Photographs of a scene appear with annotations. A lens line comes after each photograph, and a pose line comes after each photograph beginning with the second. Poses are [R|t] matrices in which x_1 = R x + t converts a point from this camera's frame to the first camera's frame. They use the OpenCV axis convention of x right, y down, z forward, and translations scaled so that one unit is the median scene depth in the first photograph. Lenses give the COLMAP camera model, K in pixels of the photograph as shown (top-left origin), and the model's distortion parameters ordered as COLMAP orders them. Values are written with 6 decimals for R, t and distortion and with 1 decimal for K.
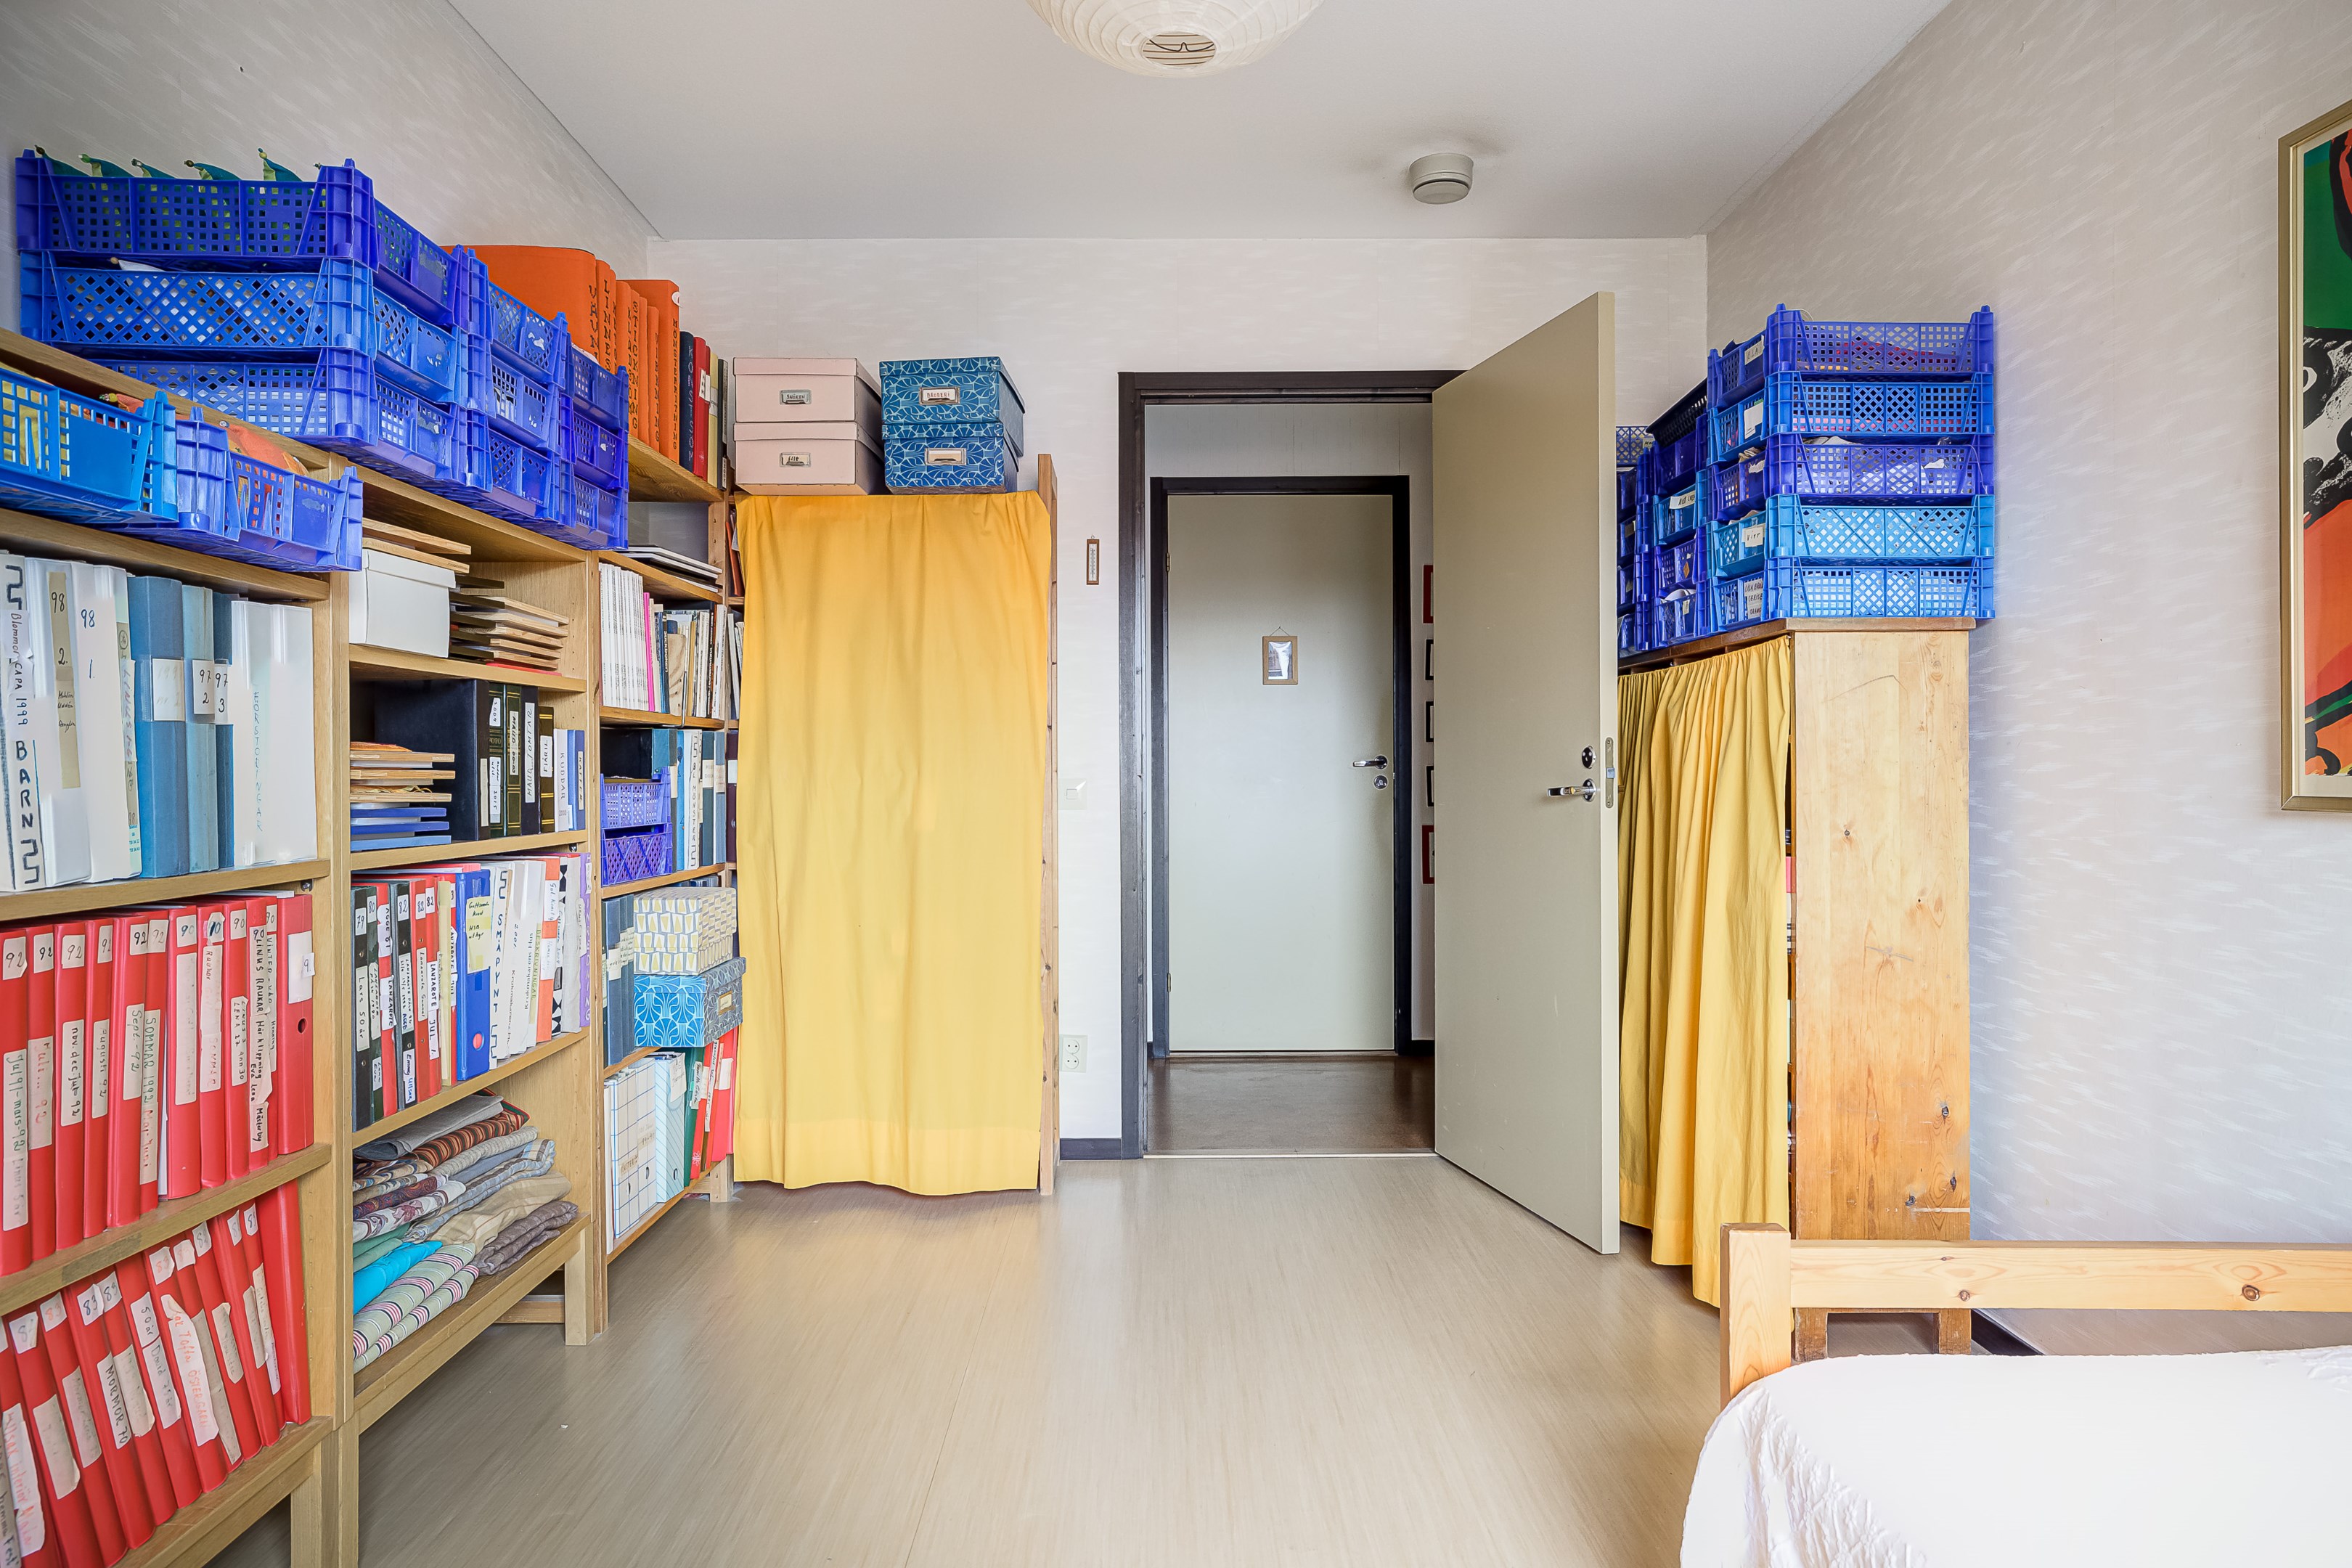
lens RADIAL K [[1391.7, 0, 1182.9], [0, 1391.7, 773.8], [0, 0, 1]] dist [-0.006437, 0.000072]
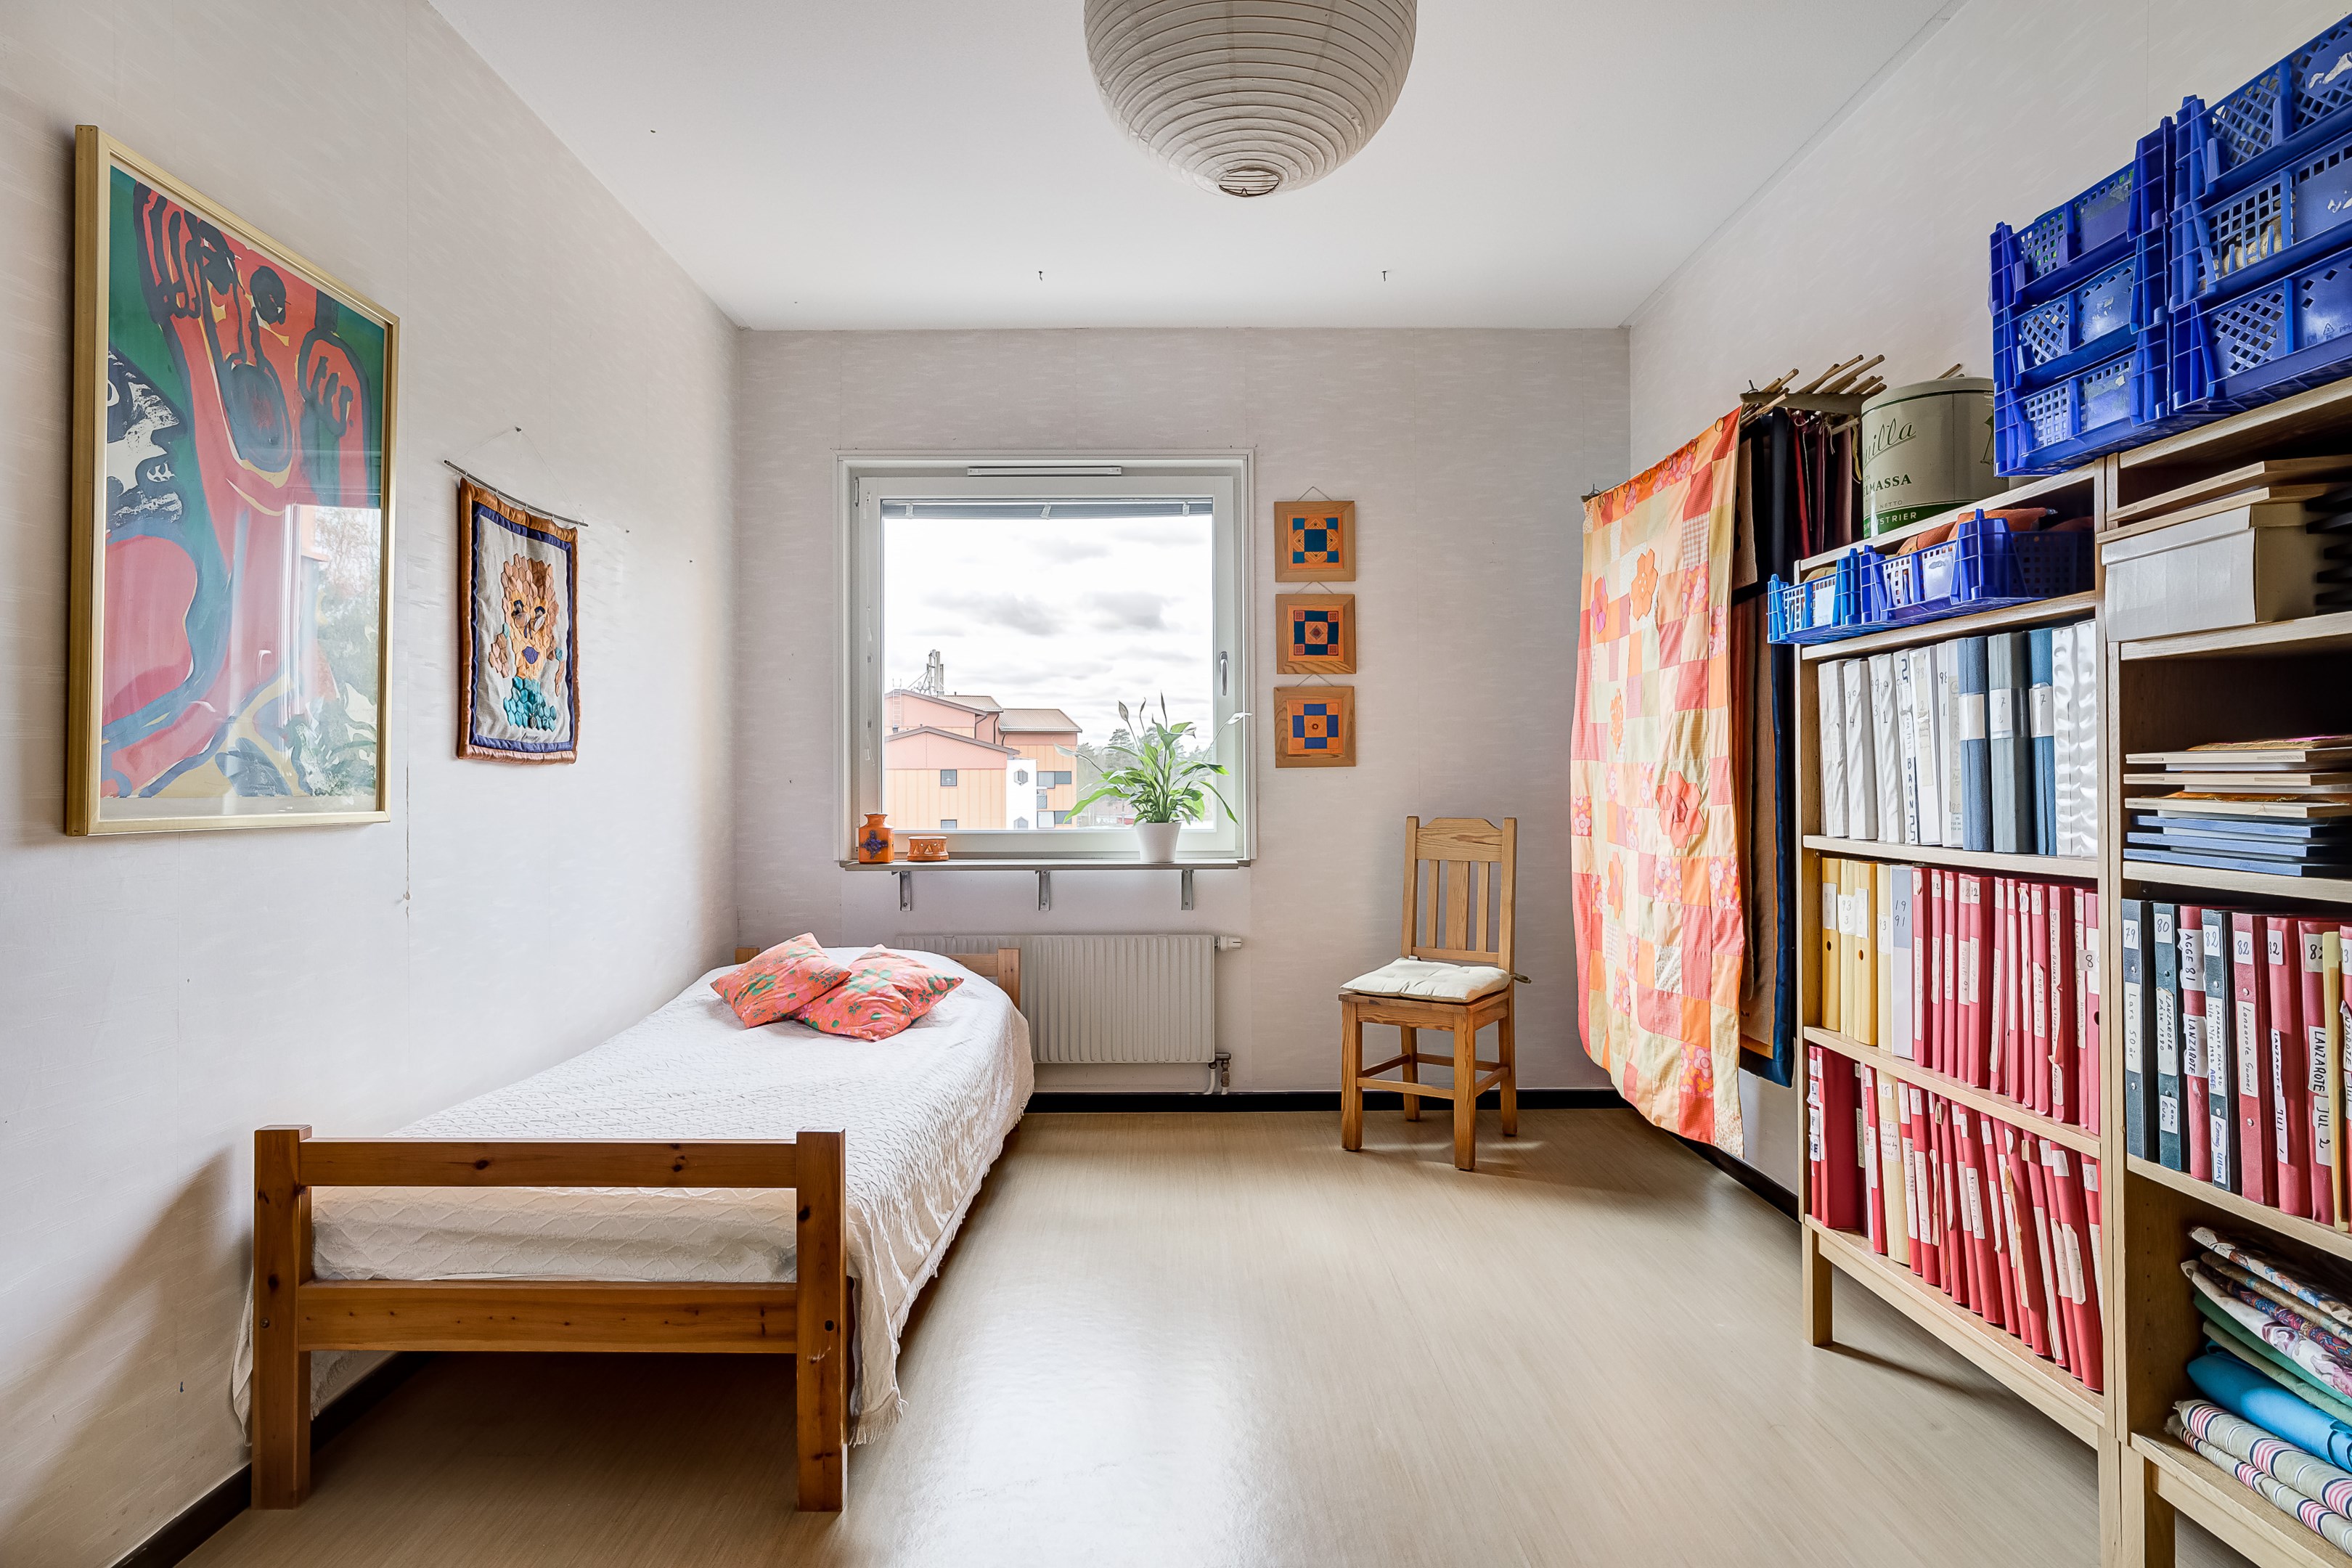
lens RADIAL K [[1276.9, 0, 1176.0], [0, 1276.9, 784.0], [0, 0, 1]] dist [-0.001876, -0.000122]
pose [[-0.999908, 0.008829, 0.010321, 0.048192], [0.008886, 0.999946, 0.005465, -0.006624], [-0.010273, 0.005556, -0.999932, 1.932840]]
